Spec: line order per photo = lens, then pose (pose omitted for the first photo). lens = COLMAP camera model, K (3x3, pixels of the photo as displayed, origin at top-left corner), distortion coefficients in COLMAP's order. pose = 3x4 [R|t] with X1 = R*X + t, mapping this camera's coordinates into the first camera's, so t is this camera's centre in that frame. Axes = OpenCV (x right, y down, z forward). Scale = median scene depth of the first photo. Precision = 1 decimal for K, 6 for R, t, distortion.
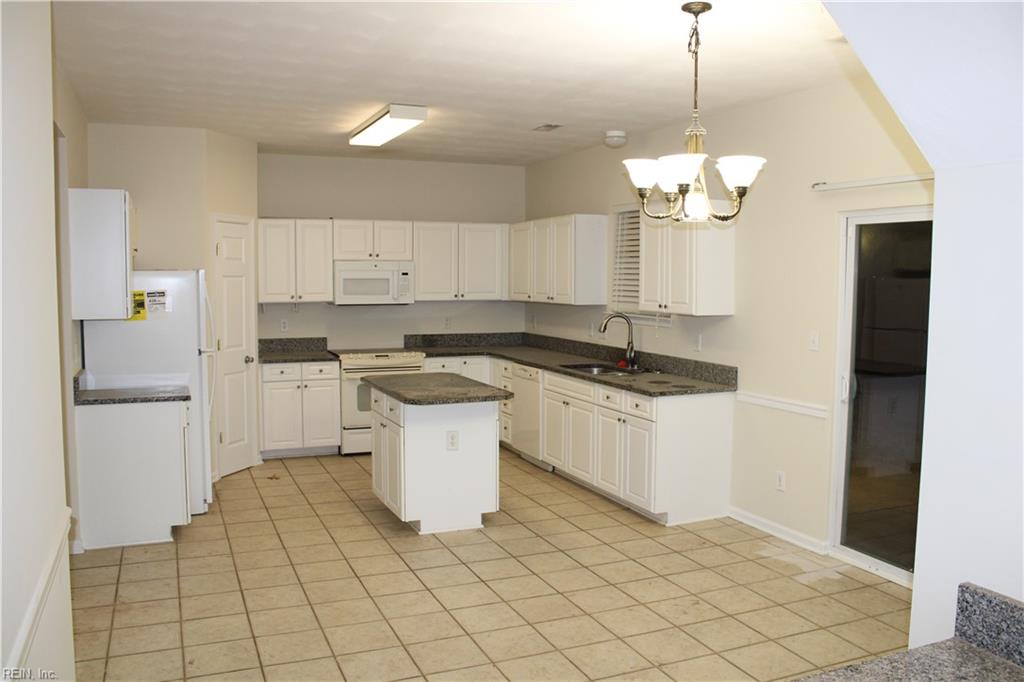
lens RADIAL K [[843.0, 0, 508.9], [0, 843.0, 339.2], [0, 0, 1]] dist [-0.133737, 0.066546]
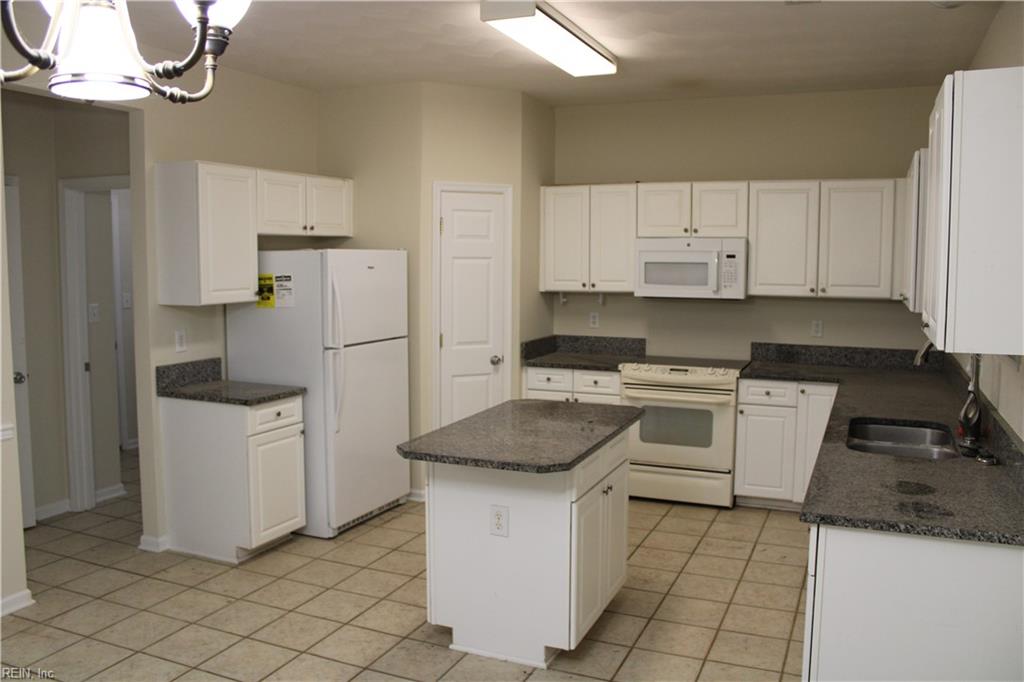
lens RADIAL K [[843.0, 0, 512.7], [0, 843.0, 340.6], [0, 0, 1]] dist [-0.133737, 0.066546]
pose [[0.692263, 0.070390, -0.718205, 0.267018], [-0.055597, 0.997476, 0.044172, -0.029496], [0.719501, 0.009352, 0.694429, 0.402115]]
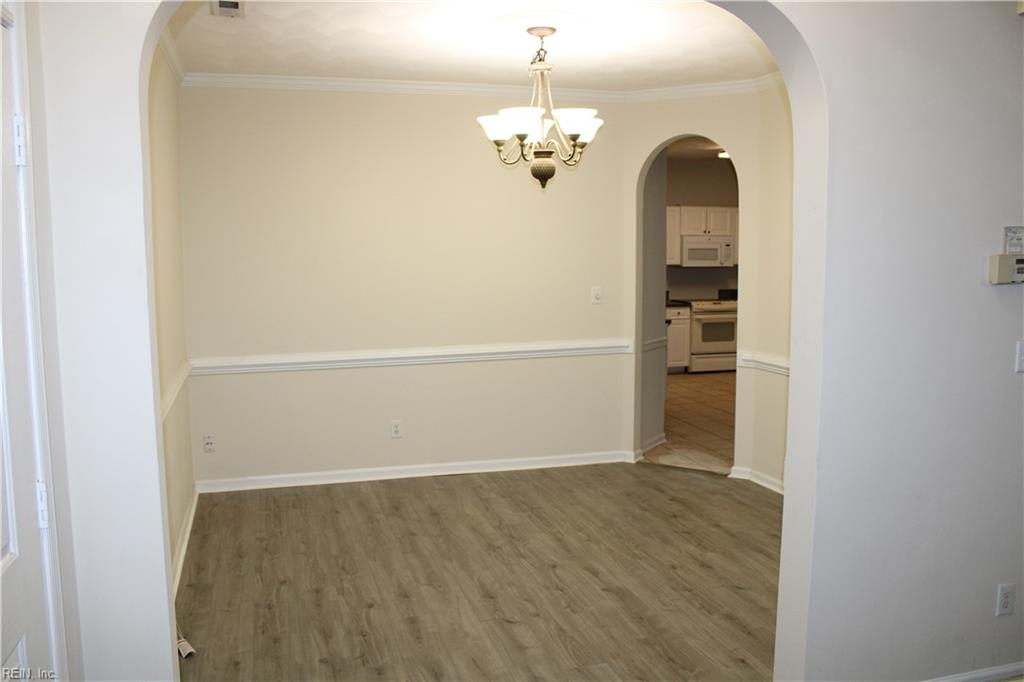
lens RADIAL K [[843.0, 0, 512.0], [0, 843.0, 341.2], [0, 0, 1]] dist [-0.133737, 0.066546]
pose [[0.999740, -0.001129, -0.022795, -0.472160], [0.002003, 0.999262, 0.038349, 0.029696], [0.022735, -0.038385, 0.999004, -0.430449]]
